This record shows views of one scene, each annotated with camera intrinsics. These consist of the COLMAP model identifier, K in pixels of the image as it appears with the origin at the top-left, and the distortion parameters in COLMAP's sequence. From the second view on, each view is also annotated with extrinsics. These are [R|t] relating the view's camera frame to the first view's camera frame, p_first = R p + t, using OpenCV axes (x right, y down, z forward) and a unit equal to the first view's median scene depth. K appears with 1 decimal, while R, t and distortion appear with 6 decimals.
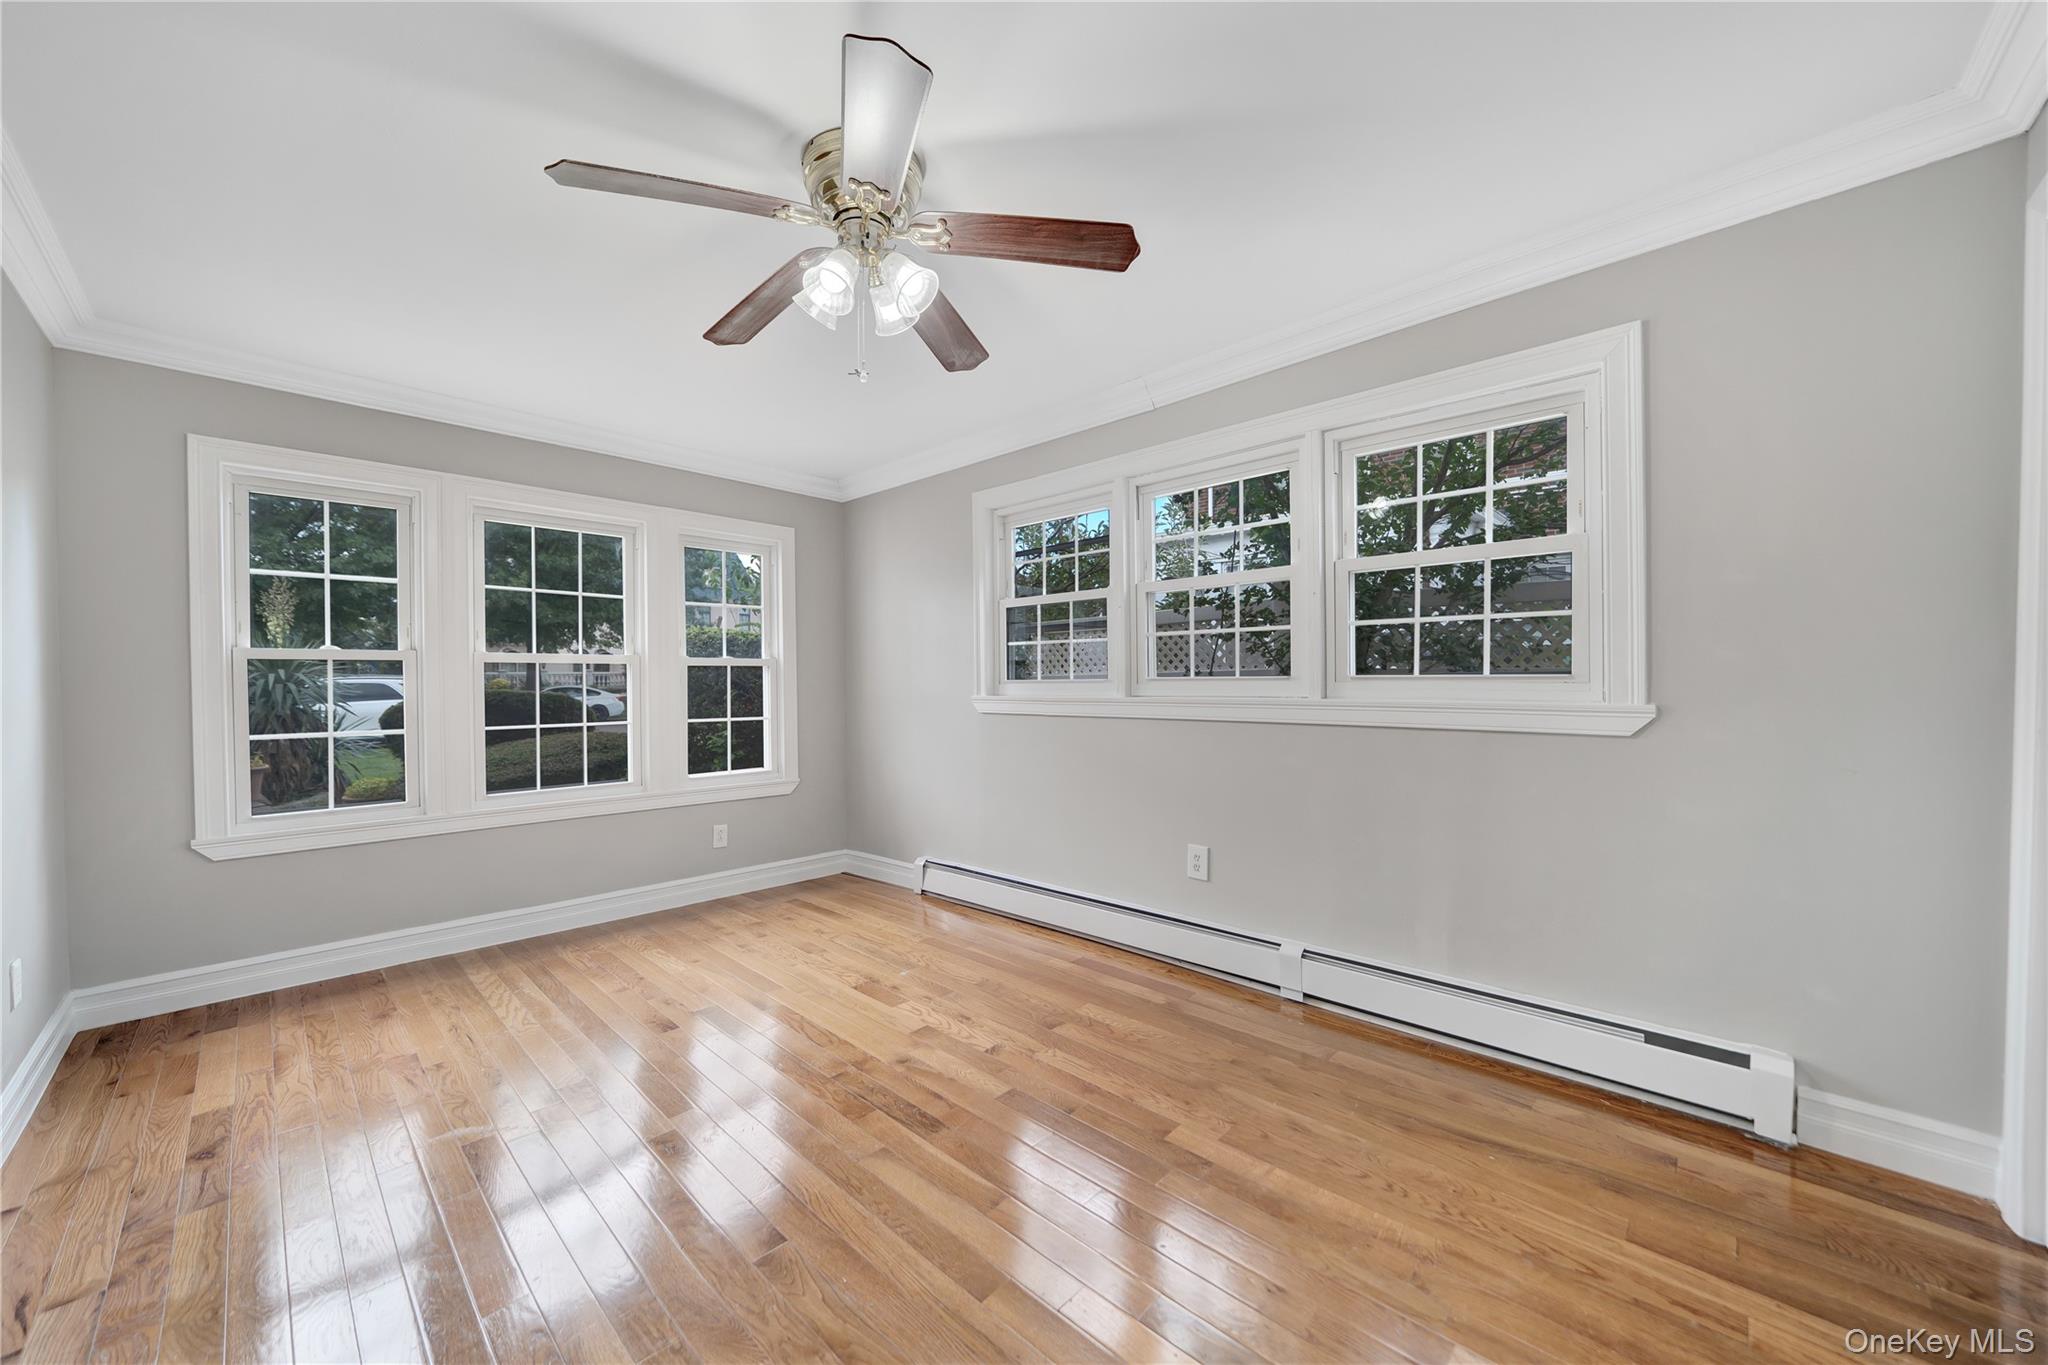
lens RADIAL K [[766.4, 0, 1024.0], [0, 766.4, 682.5], [0, 0, 1]] dist [-0.001439, -0.000150]
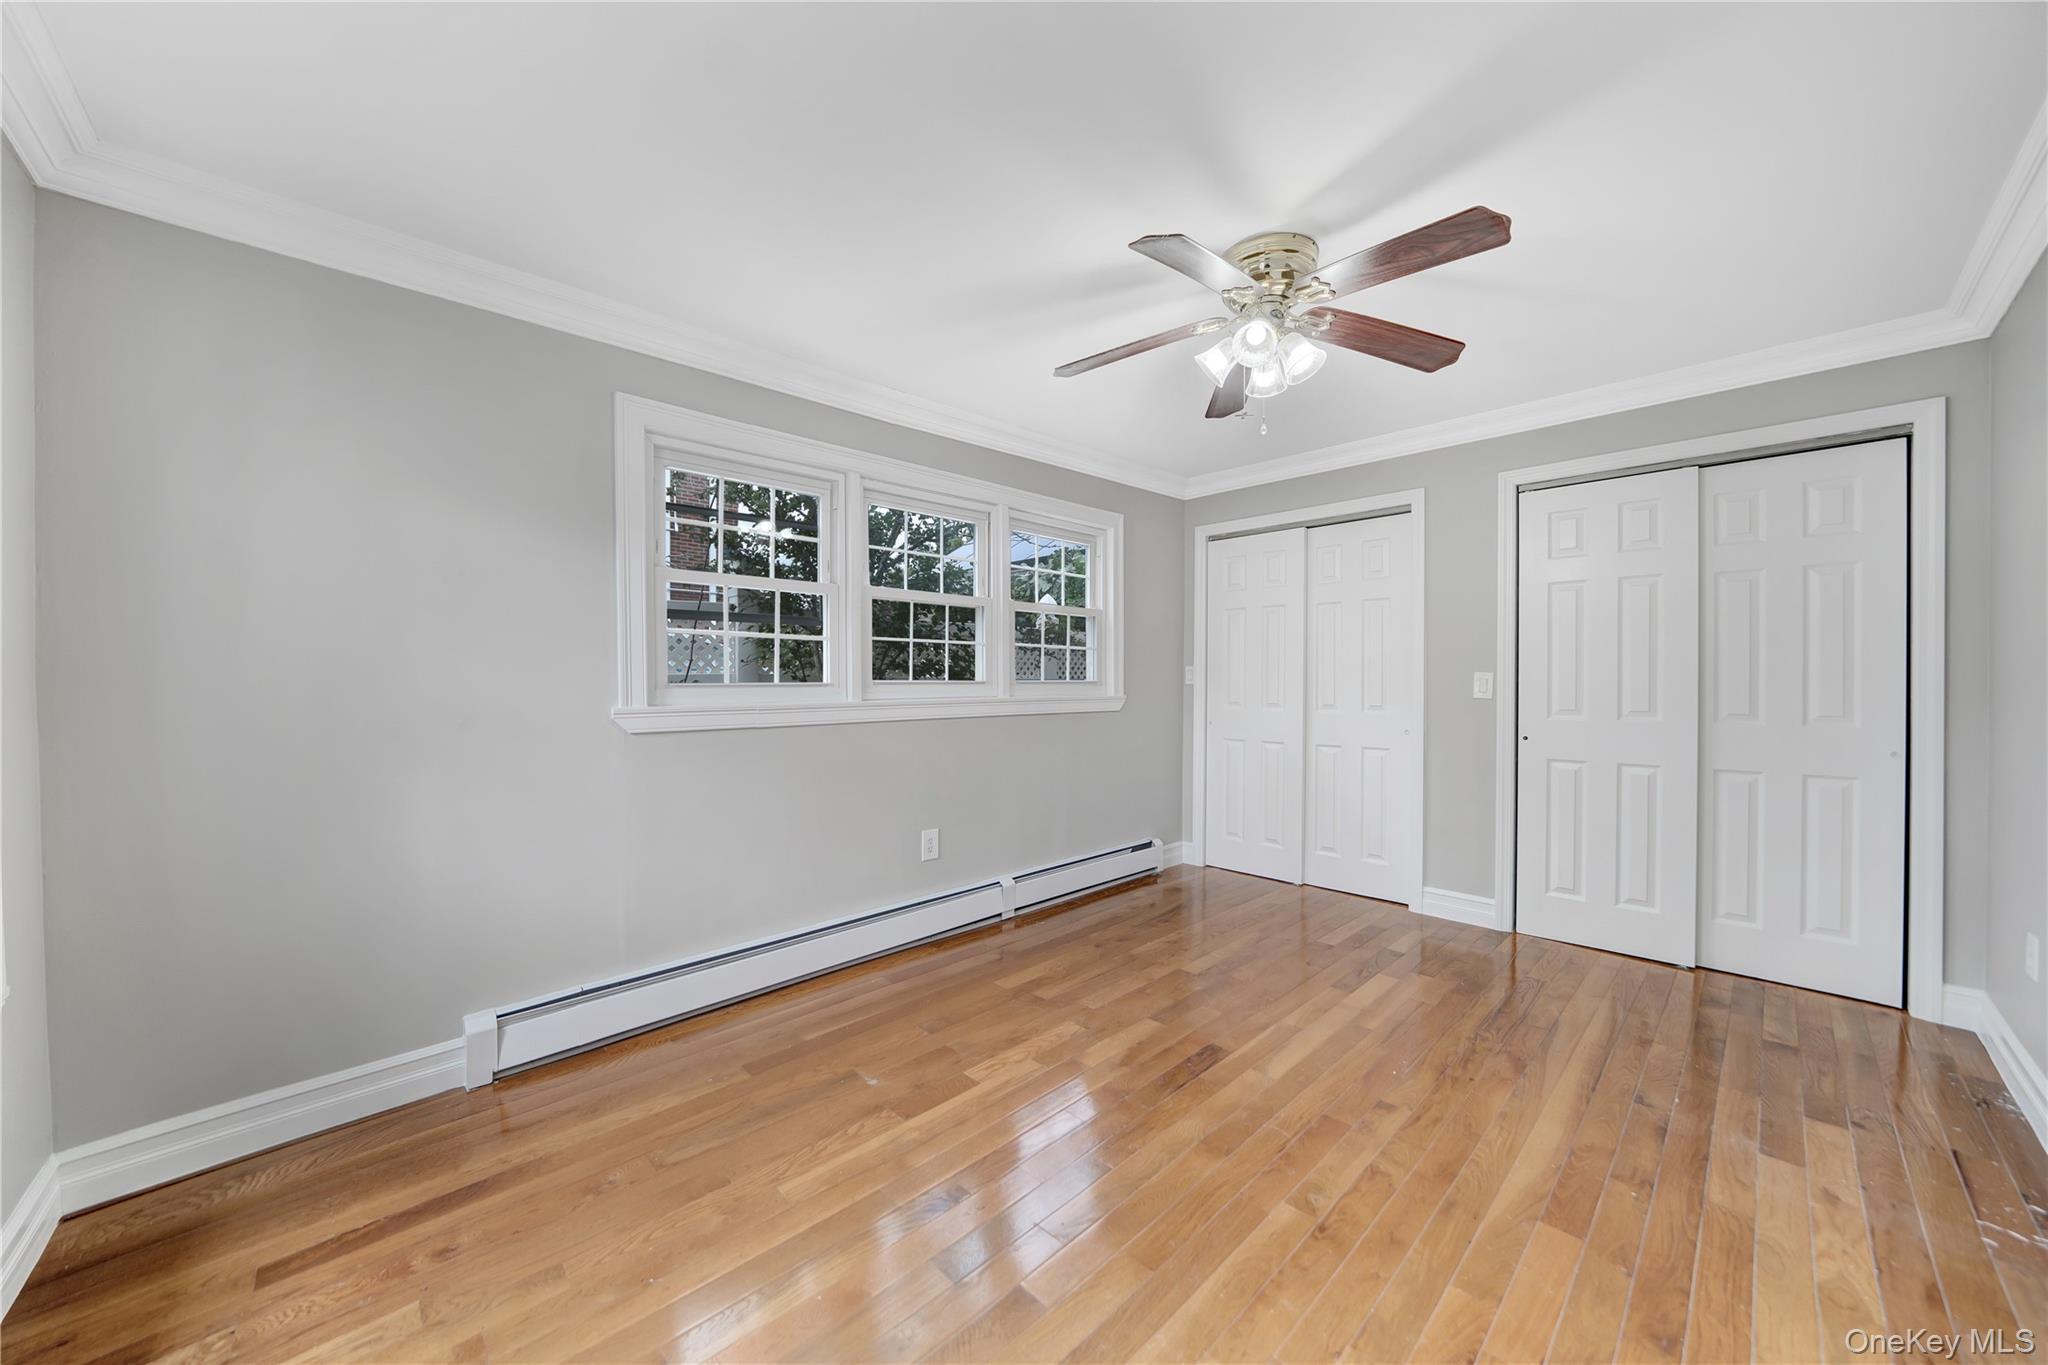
lens RADIAL K [[711.4, 0, 1024.0], [0, 711.4, 682.5], [0, 0, 1]] dist [-0.028736, -0.000019]
pose [[0.052462, 0.008381, 0.998588, -0.890641], [0.007476, 0.999933, -0.008785, 0.006497], [-0.998595, 0.007926, 0.052396, 0.883513]]
